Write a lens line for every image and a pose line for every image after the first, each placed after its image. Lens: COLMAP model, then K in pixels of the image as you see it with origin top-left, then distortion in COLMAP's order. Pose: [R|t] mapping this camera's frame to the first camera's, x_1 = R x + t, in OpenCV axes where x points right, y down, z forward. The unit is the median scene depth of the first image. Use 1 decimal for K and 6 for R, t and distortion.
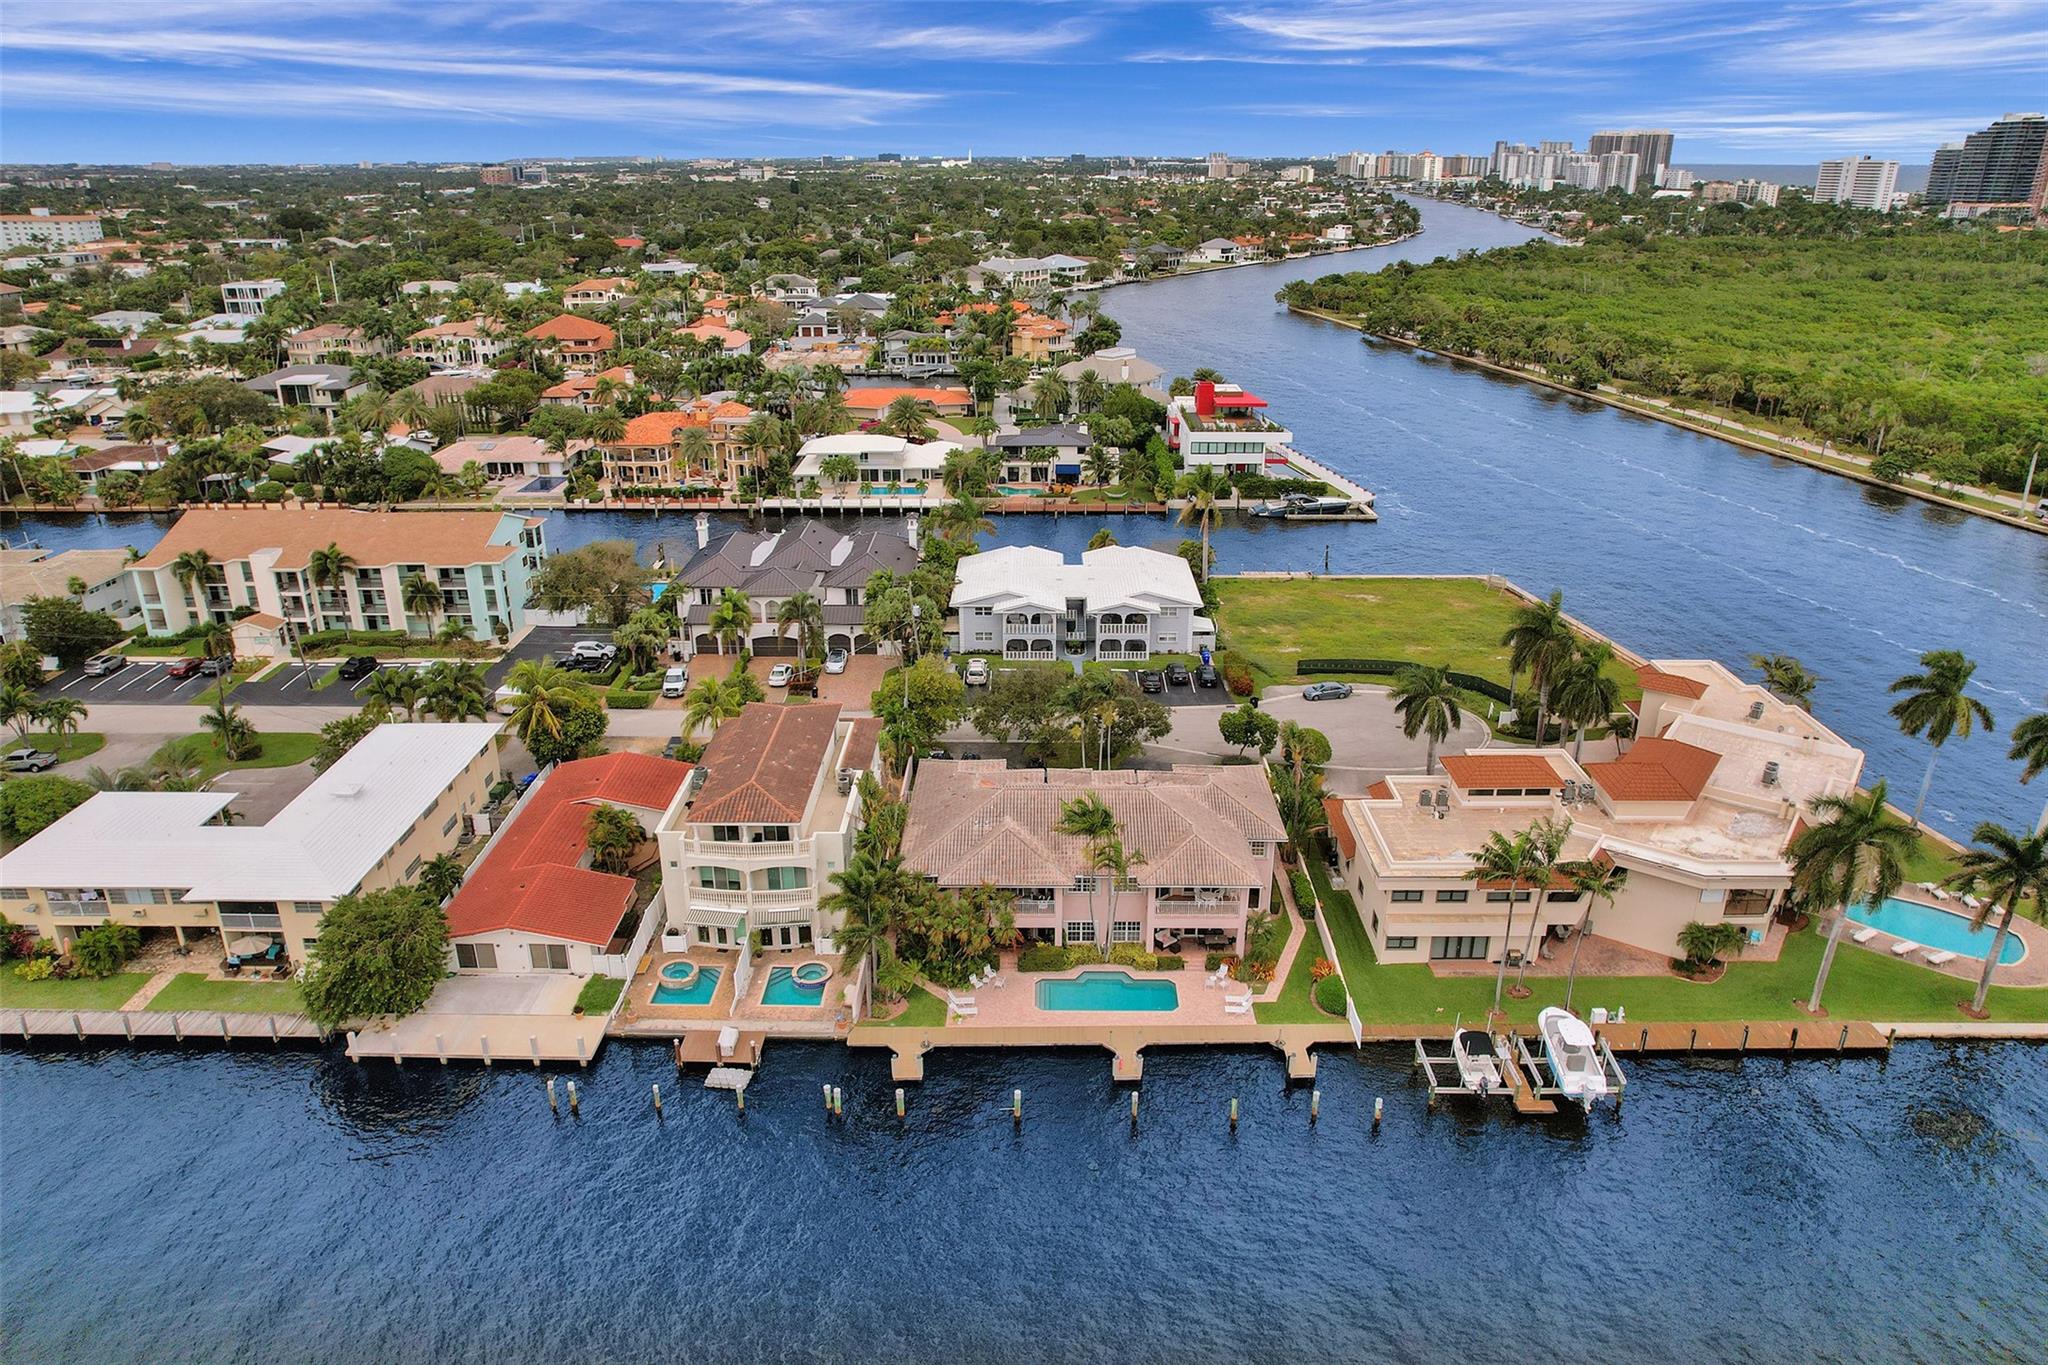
lens RADIAL K [[1380.2, 0, 1030.4], [0, 1380.2, 702.4], [0, 0, 1]] dist [-0.067623, 0.044258]
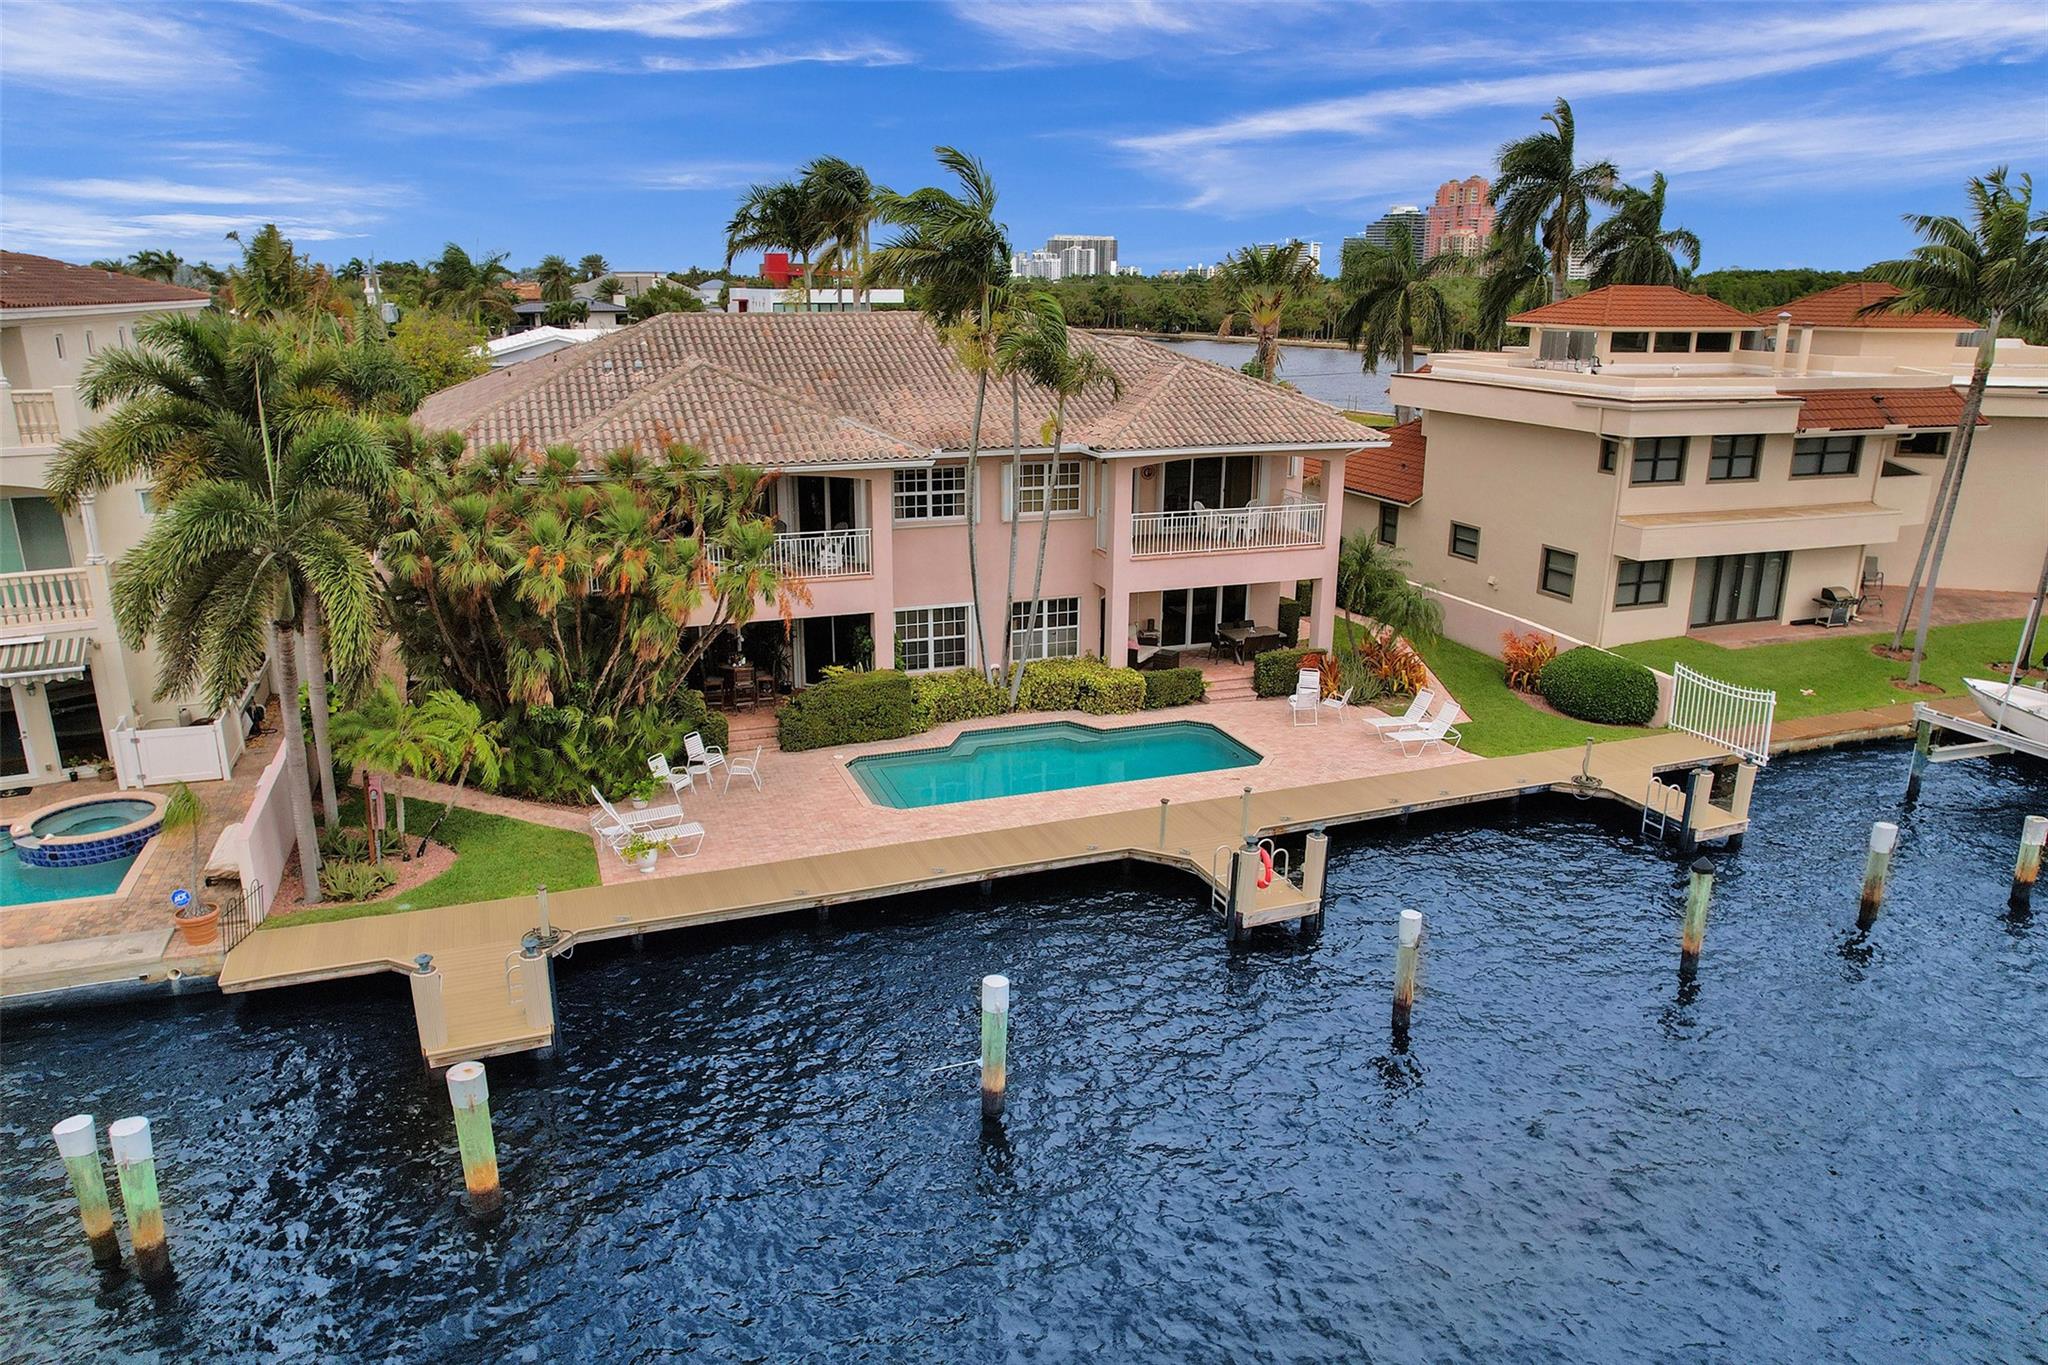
lens RADIAL K [[1380.2, 0, 1030.4], [0, 1380.2, 702.4], [0, 0, 1]] dist [-0.067623, 0.044258]
pose [[0.933601, -0.097736, 0.344726, -0.058807], [0.128247, 0.989491, -0.066787, 0.183341], [-0.334576, 0.106563, 0.936324, 0.560181]]
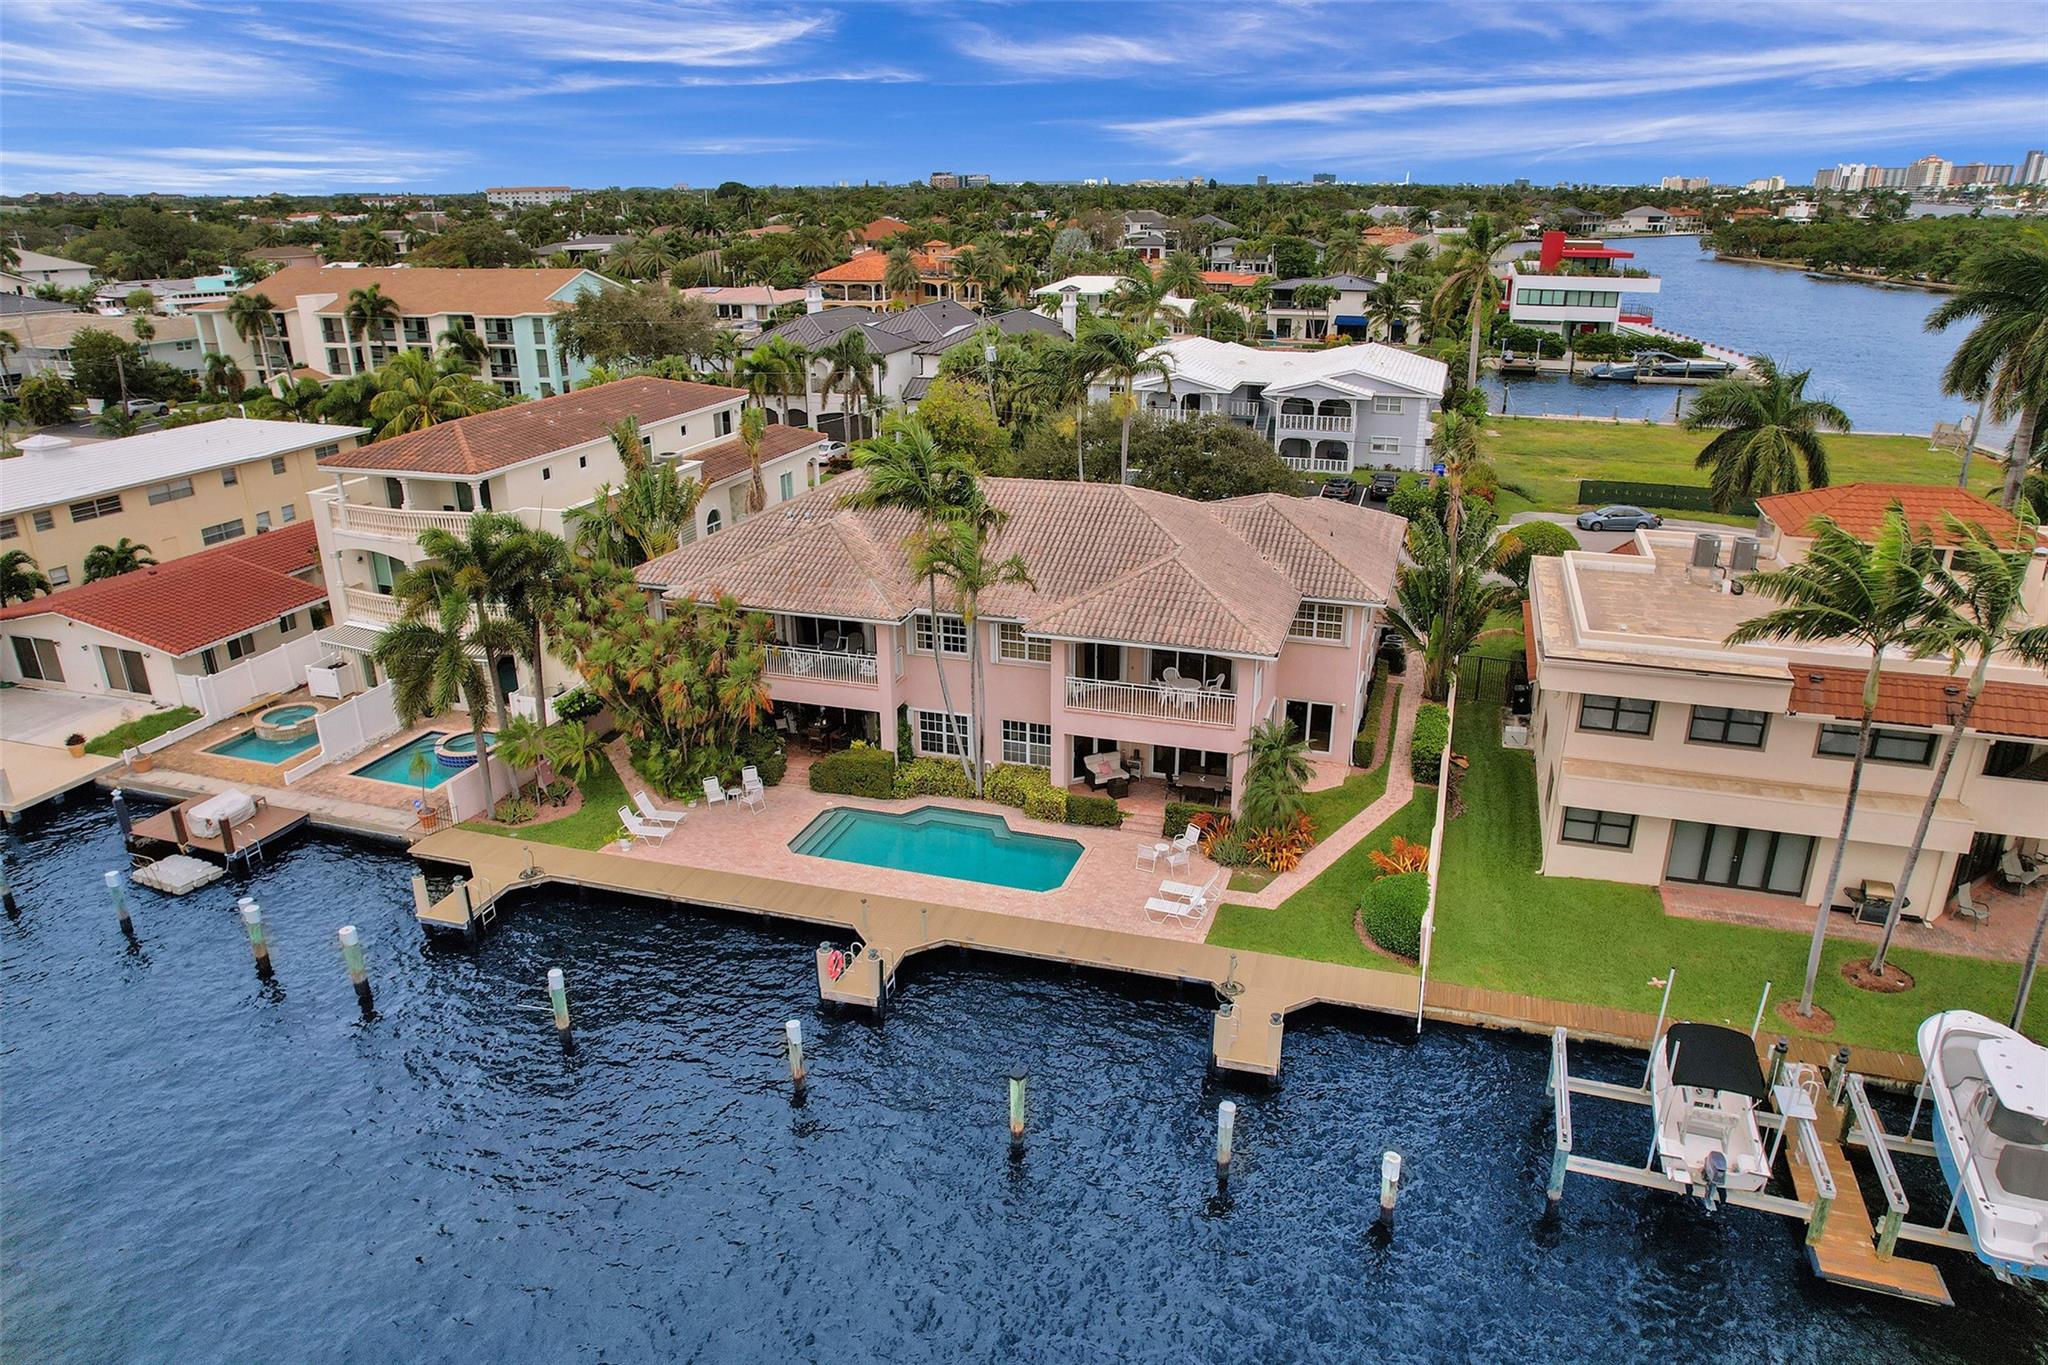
lens RADIAL K [[1340.0, 0, 1036.8], [0, 1340.0, 703.0], [0, 0, 1]] dist [-0.073278, 0.064366]
pose [[0.954411, 0.104725, -0.279522, 0.181510], [-0.108179, 0.994127, 0.003084, 0.129769], [0.278203, 0.027295, 0.960134, 0.457029]]
